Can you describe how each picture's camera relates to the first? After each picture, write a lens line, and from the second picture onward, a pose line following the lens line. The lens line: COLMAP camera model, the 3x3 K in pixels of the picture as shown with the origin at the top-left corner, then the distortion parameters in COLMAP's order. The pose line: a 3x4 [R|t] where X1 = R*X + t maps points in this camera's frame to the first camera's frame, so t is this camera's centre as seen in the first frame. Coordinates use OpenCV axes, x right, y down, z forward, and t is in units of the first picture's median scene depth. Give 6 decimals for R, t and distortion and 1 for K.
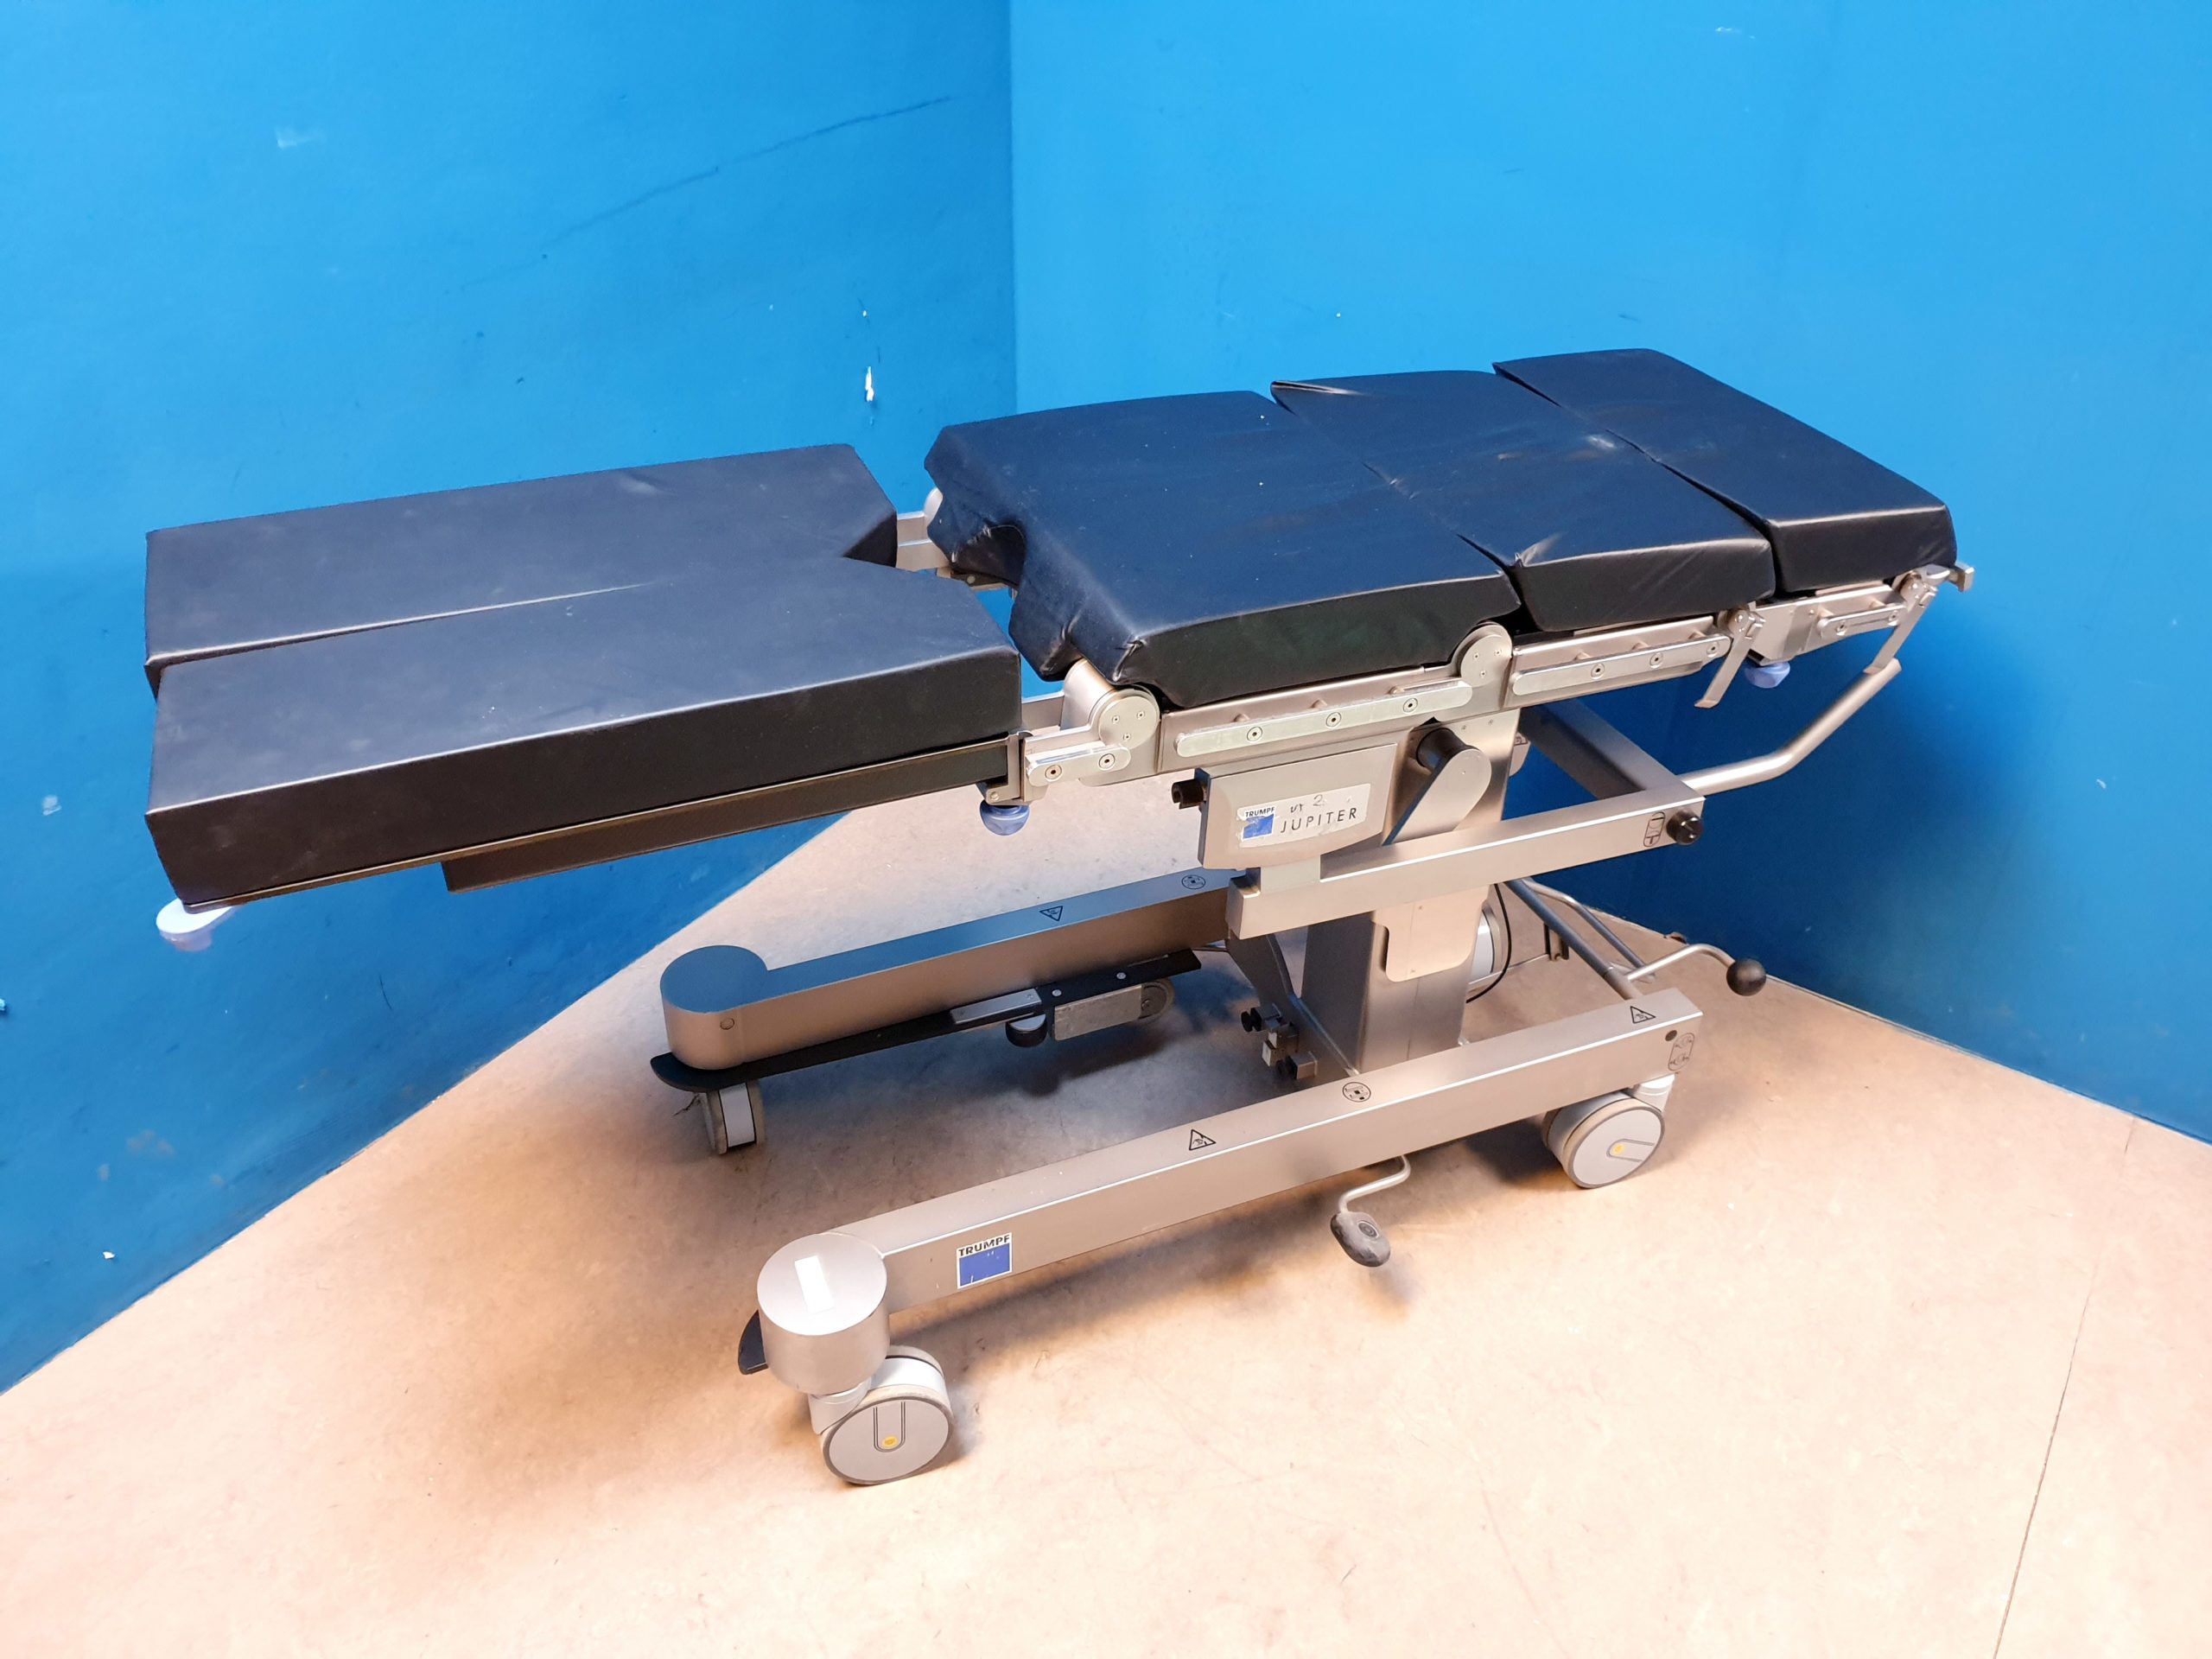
lens RADIAL K [[1712.5, 0, 1087.6], [0, 1712.5, 803.1], [0, 0, 1]] dist [-0.001681, 0.032219]
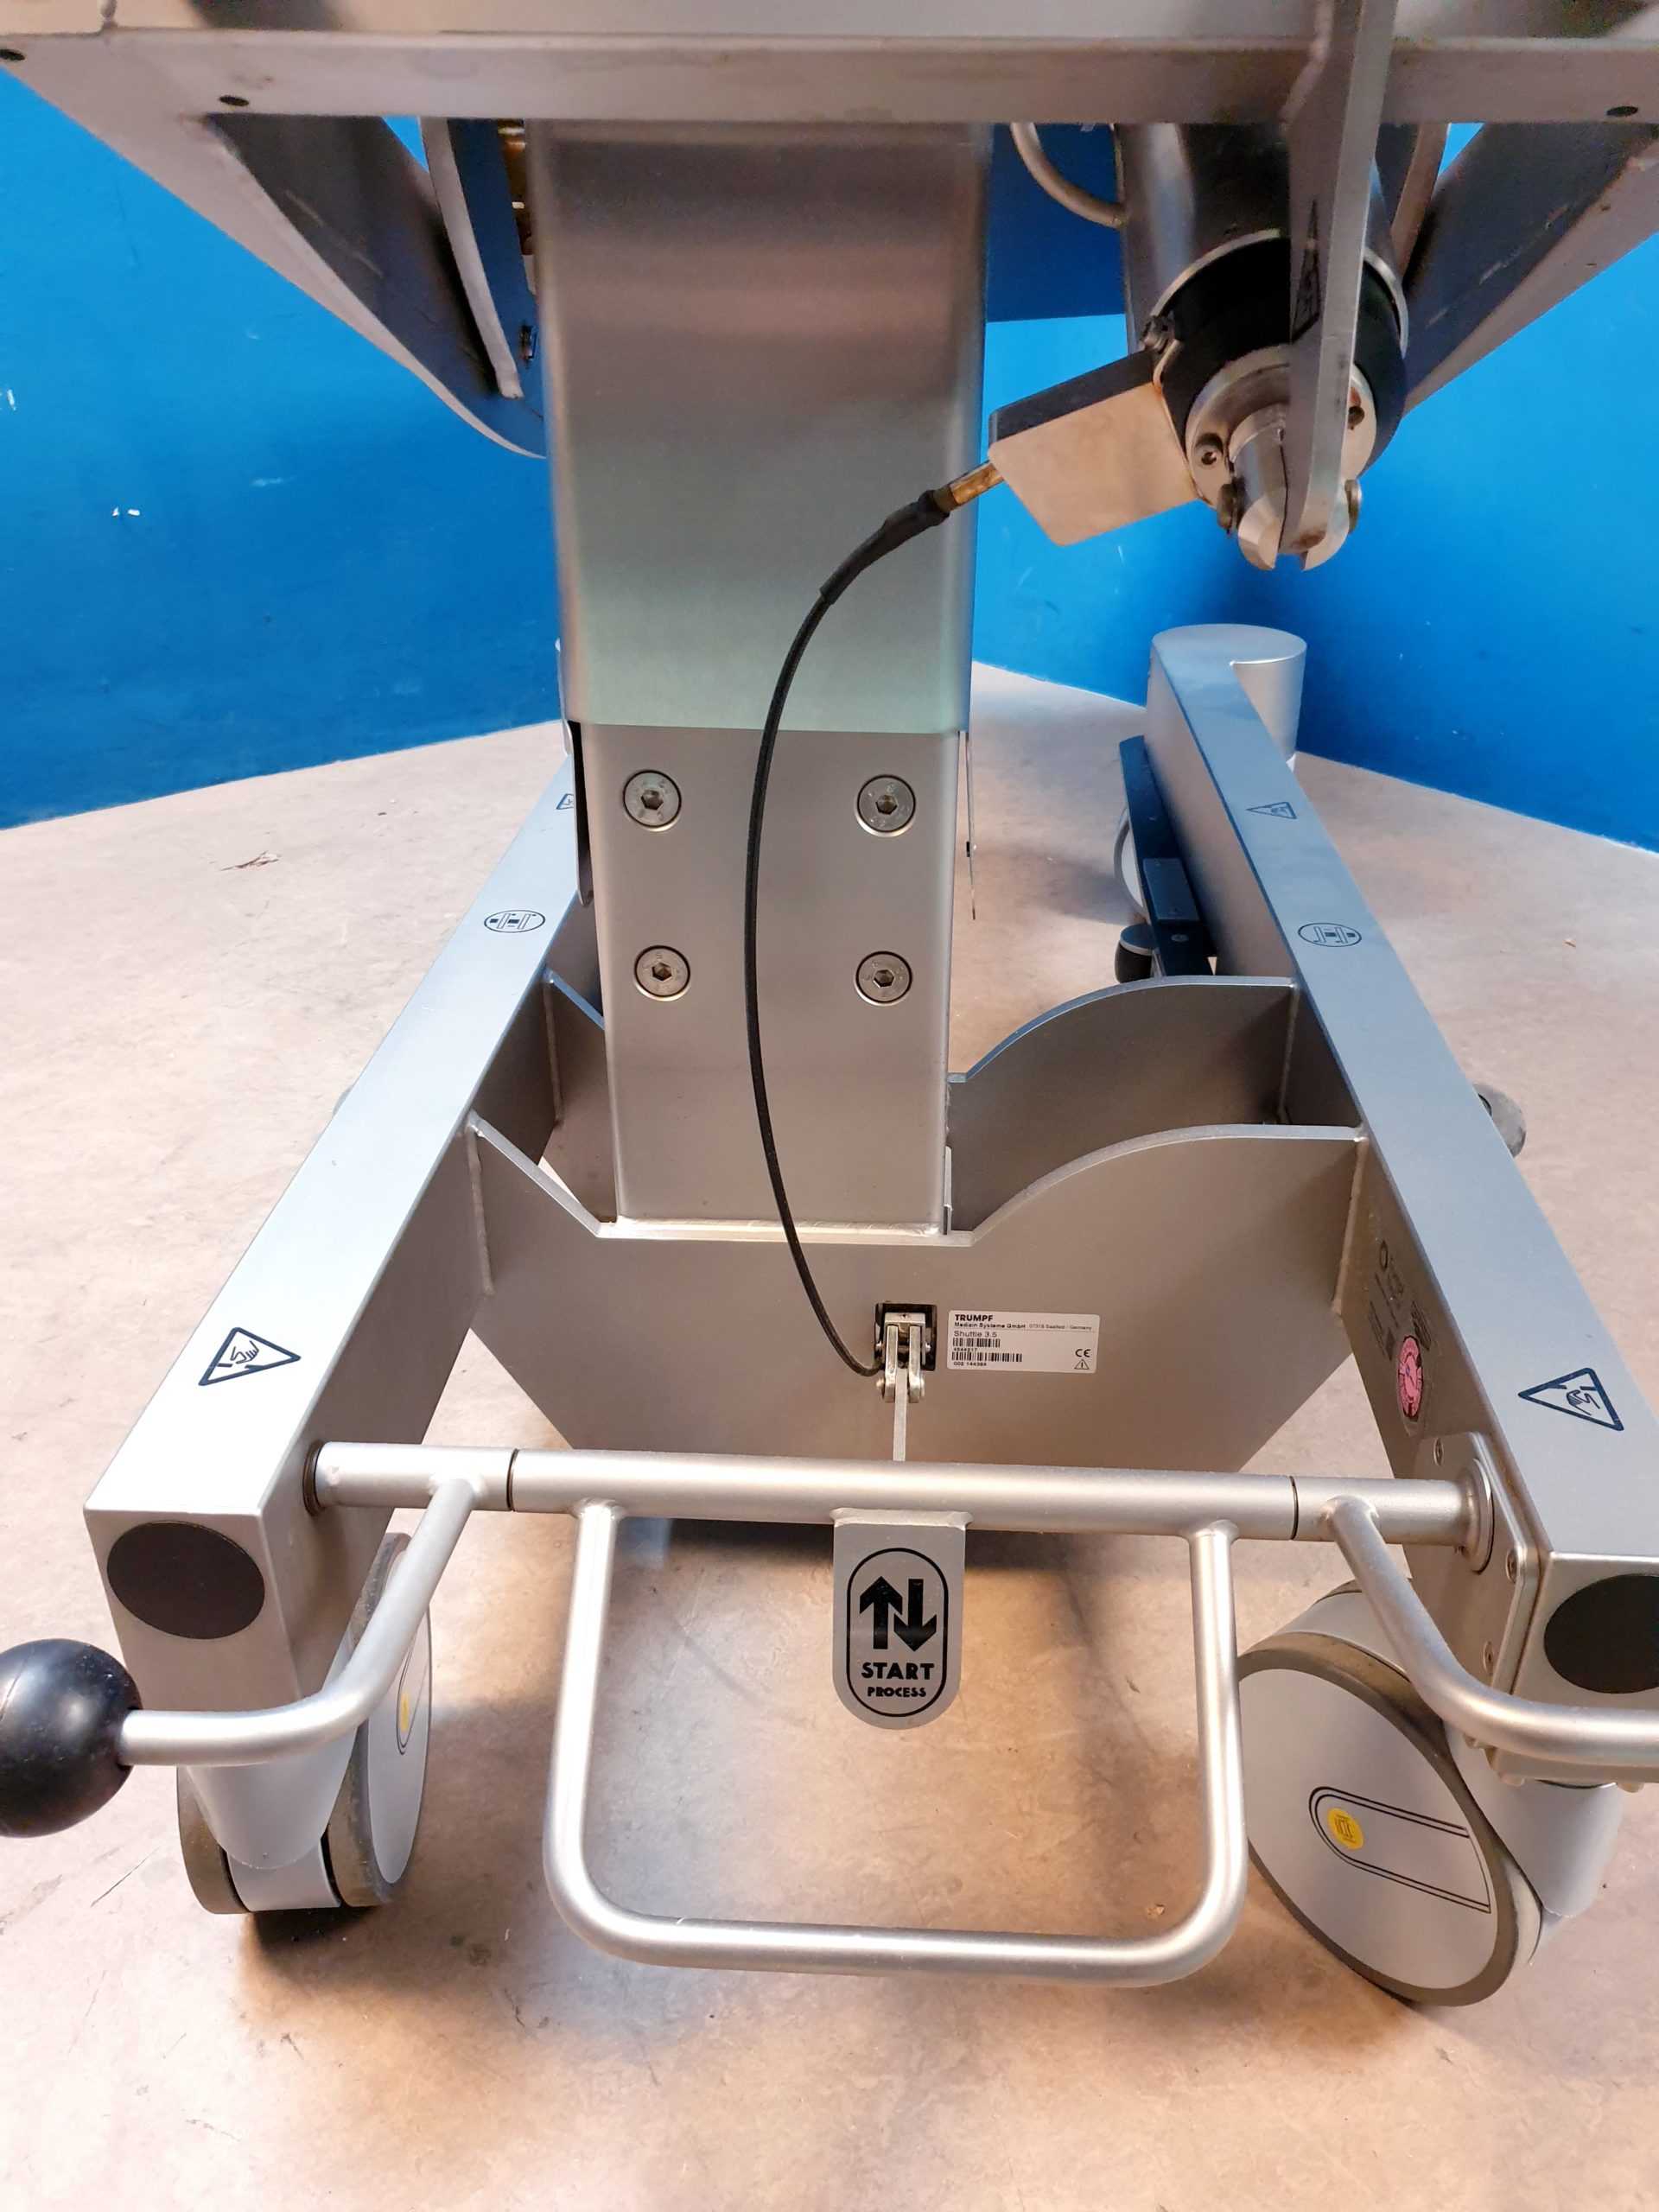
lens RADIAL K [[1722.2, 0, 844.2], [0, 1722.2, 1099.5], [0, 0, 1]] dist [0.003181, 0.014707]
pose [[0.948294, 0.125276, -0.291623, 0.304211], [-0.154614, 0.984752, -0.079738, 0.358448], [0.277187, 0.120704, 0.953204, 0.430388]]
